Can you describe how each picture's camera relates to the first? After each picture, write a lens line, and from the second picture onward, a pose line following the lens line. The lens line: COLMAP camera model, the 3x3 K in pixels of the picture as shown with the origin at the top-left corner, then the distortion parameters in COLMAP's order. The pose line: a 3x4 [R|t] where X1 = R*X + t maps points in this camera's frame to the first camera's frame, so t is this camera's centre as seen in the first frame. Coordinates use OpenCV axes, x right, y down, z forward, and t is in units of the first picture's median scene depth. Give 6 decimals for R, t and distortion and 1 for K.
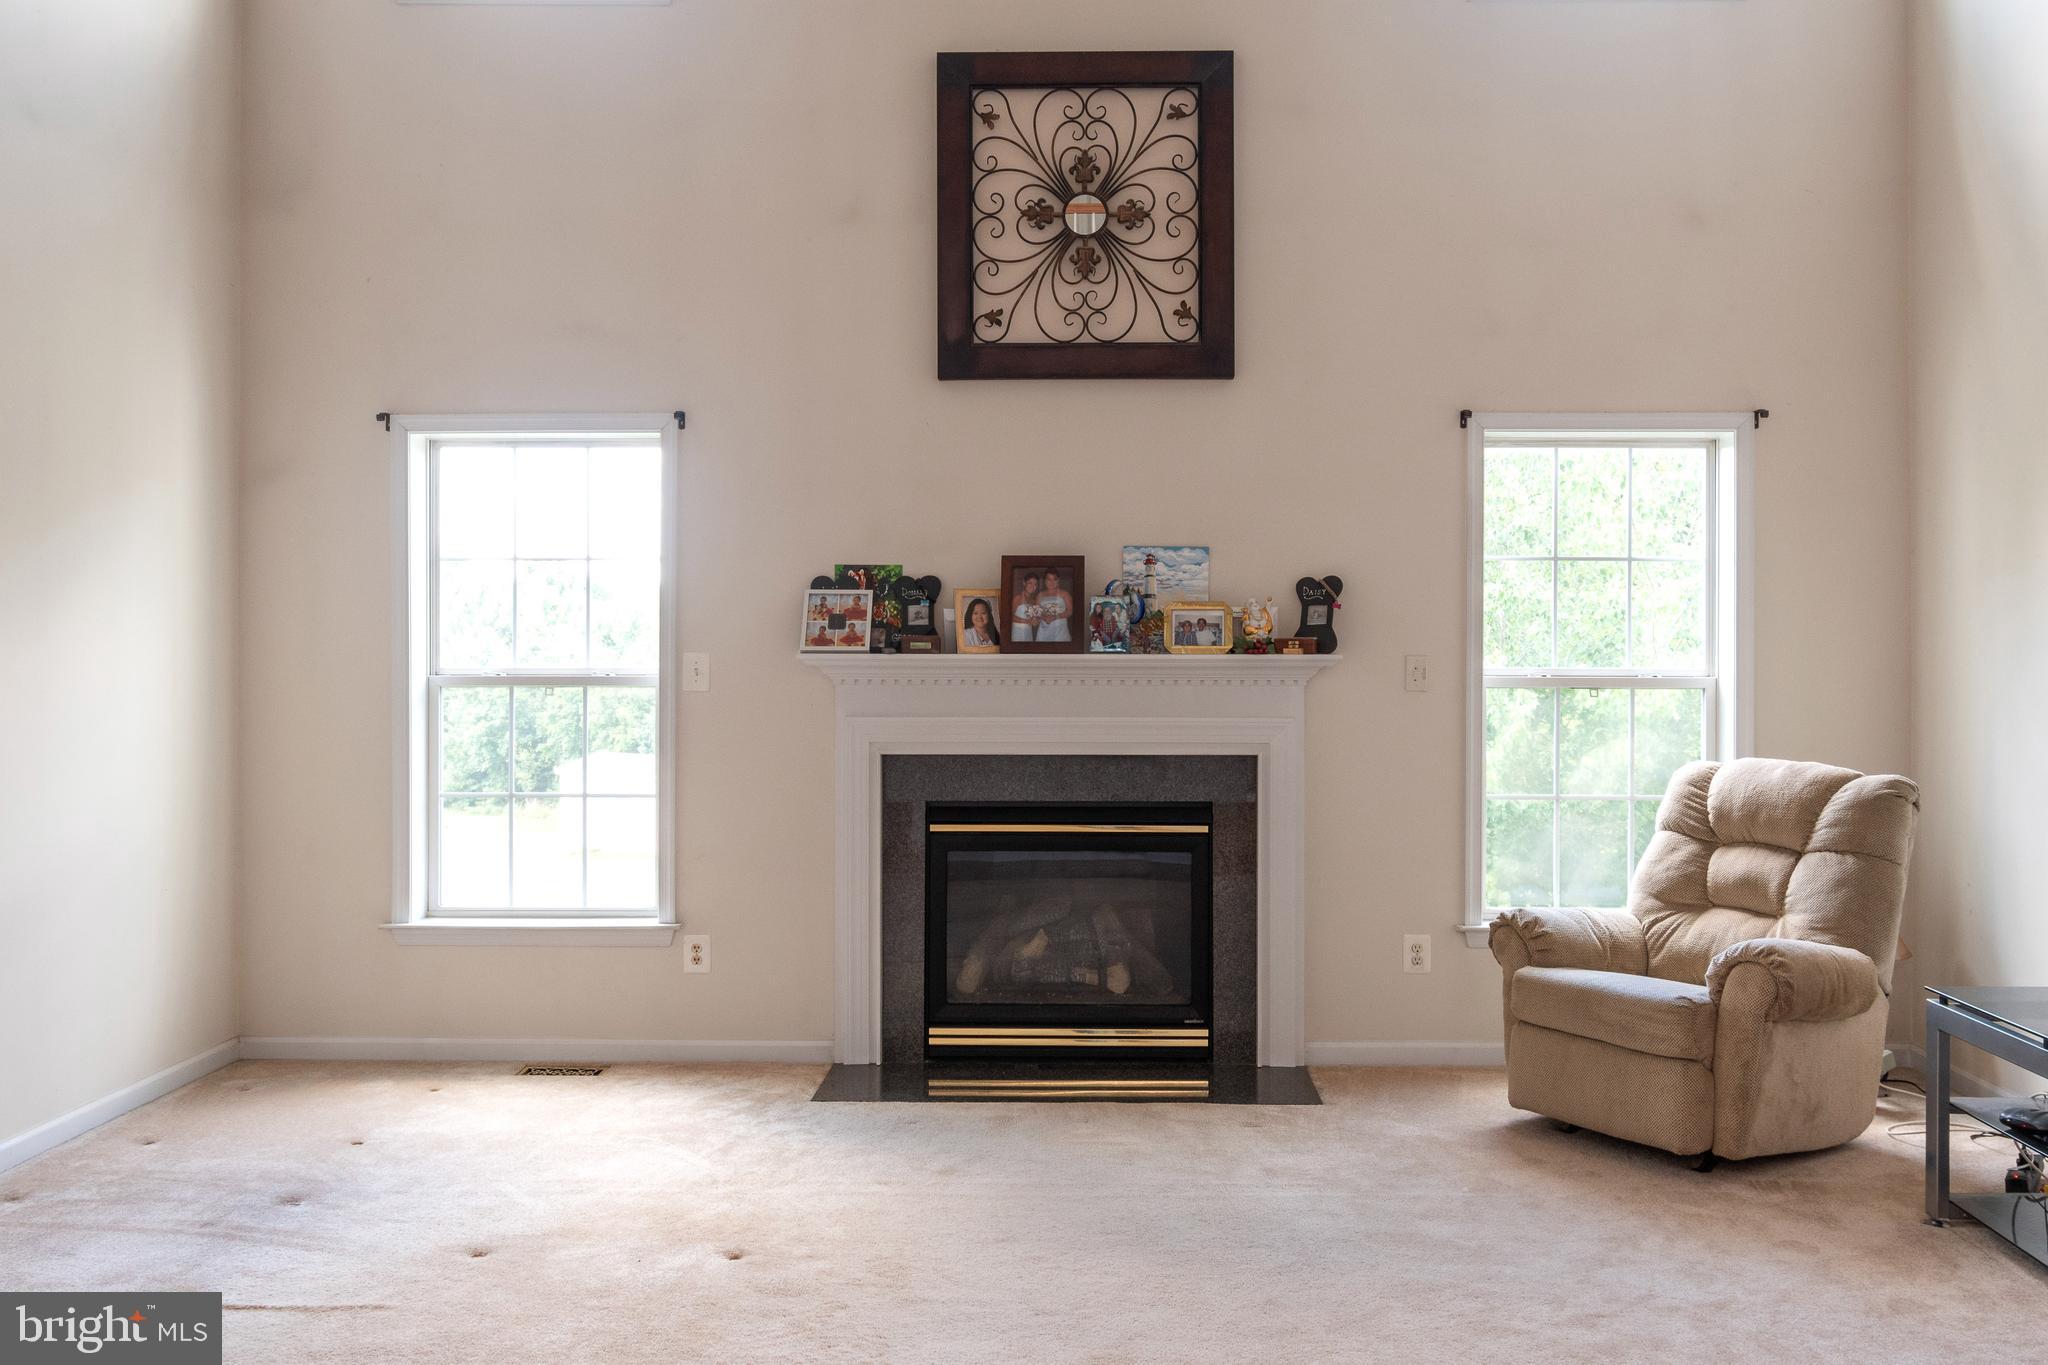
lens RADIAL K [[1773.1, 0, 1057.1], [0, 1773.1, 652.1], [0, 0, 1]] dist [0.002293, -0.000433]
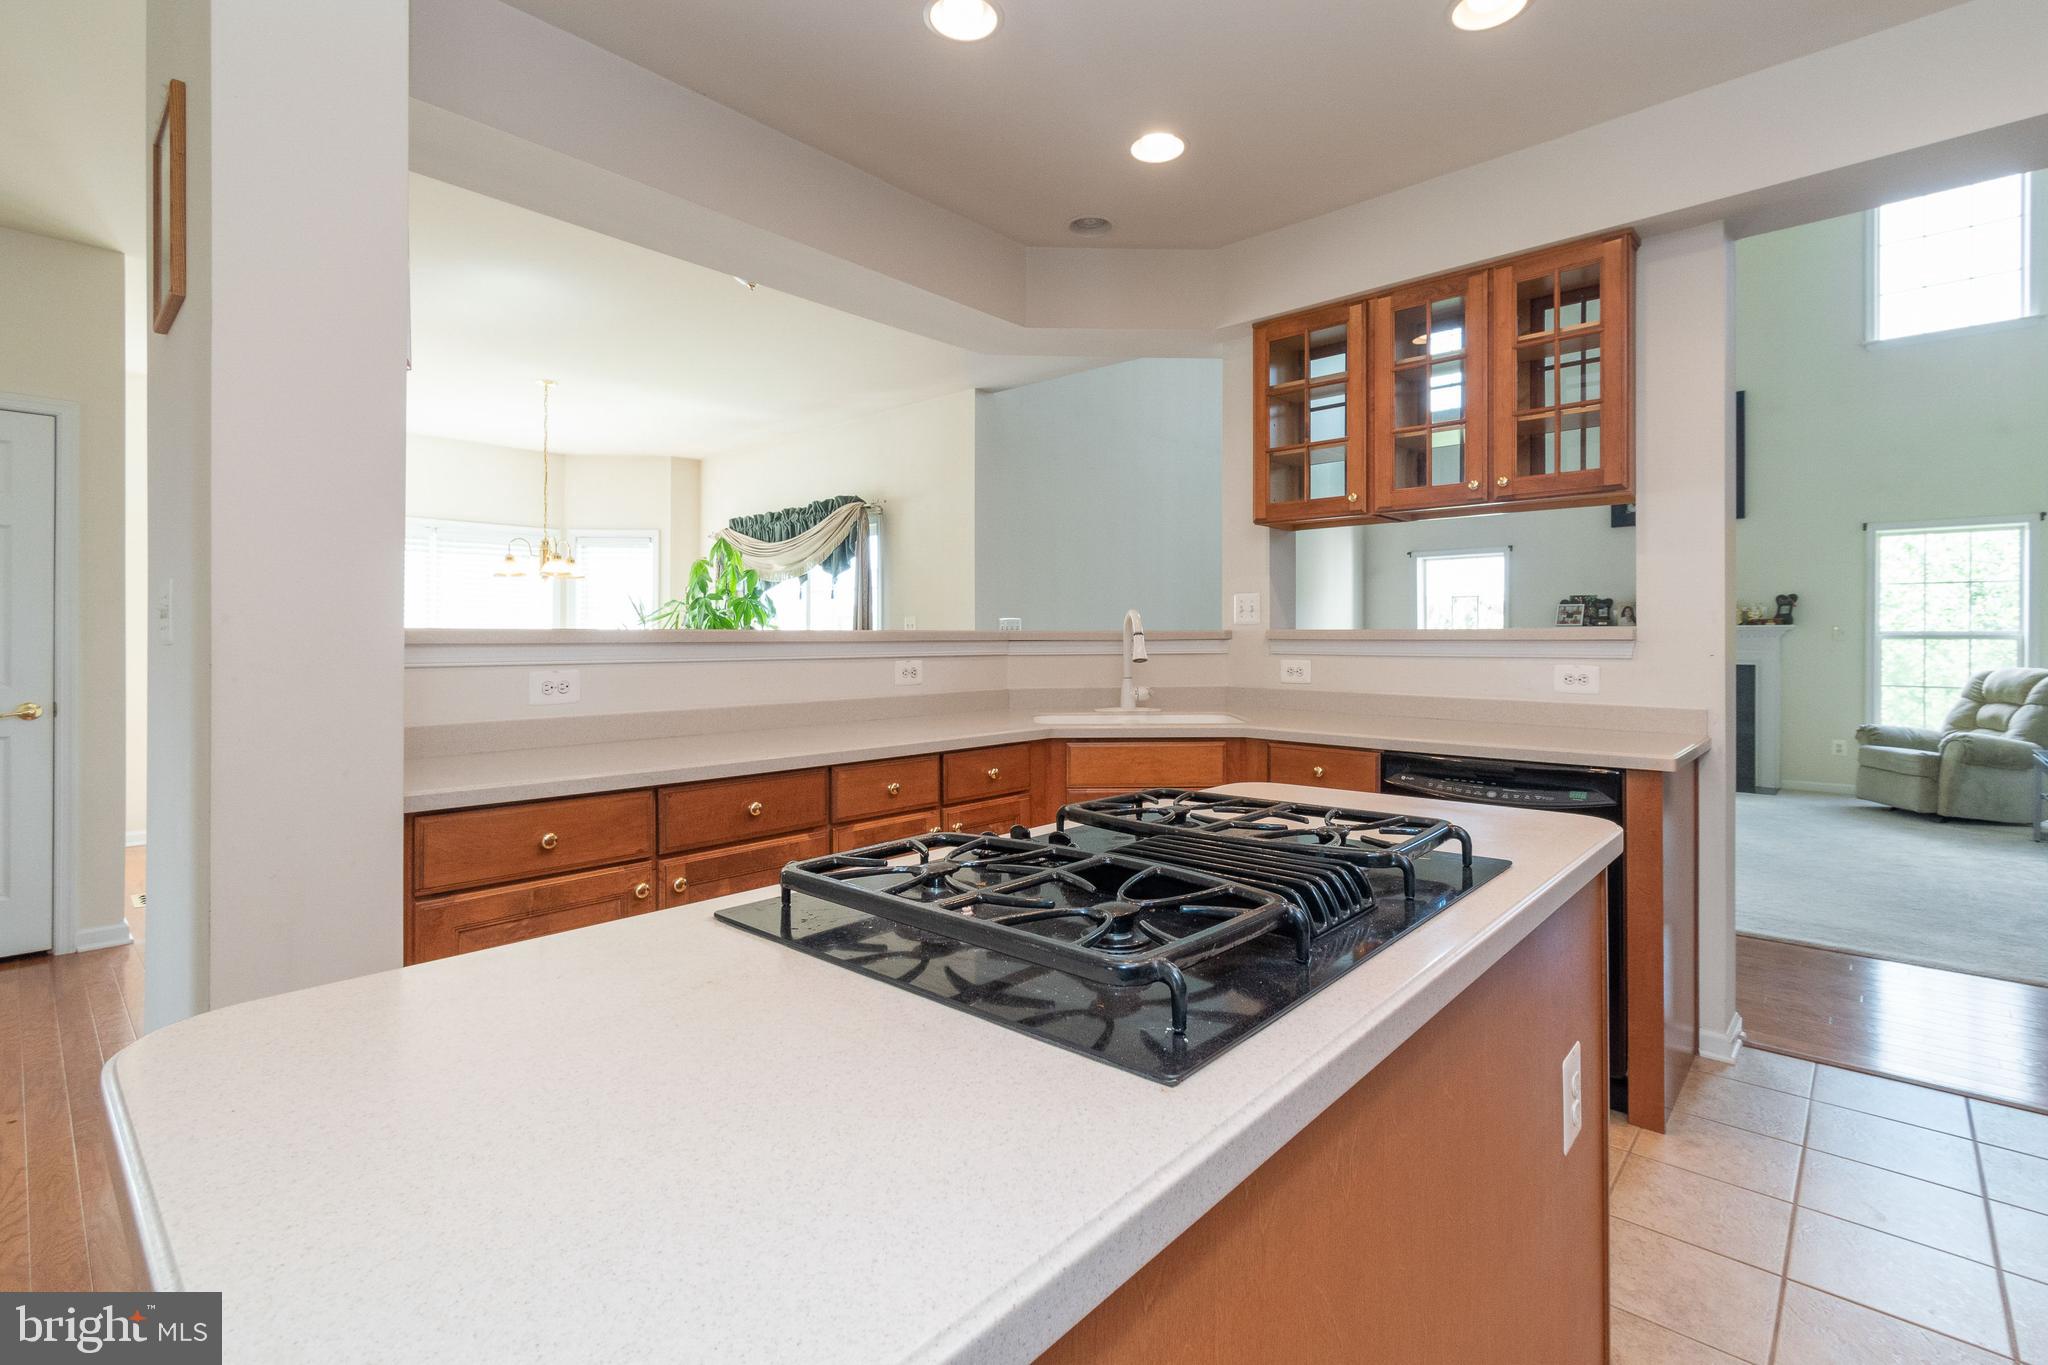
lens RADIAL K [[928.6, 0, 1044.7], [0, 928.6, 638.6], [0, 0, 1]] dist [0.002874, -0.000125]
pose [[0.758282, -0.000037, -0.651927, 0.211538], [-0.004704, 0.999974, -0.005529, 0.032524], [0.651910, 0.007260, 0.758262, -0.690135]]
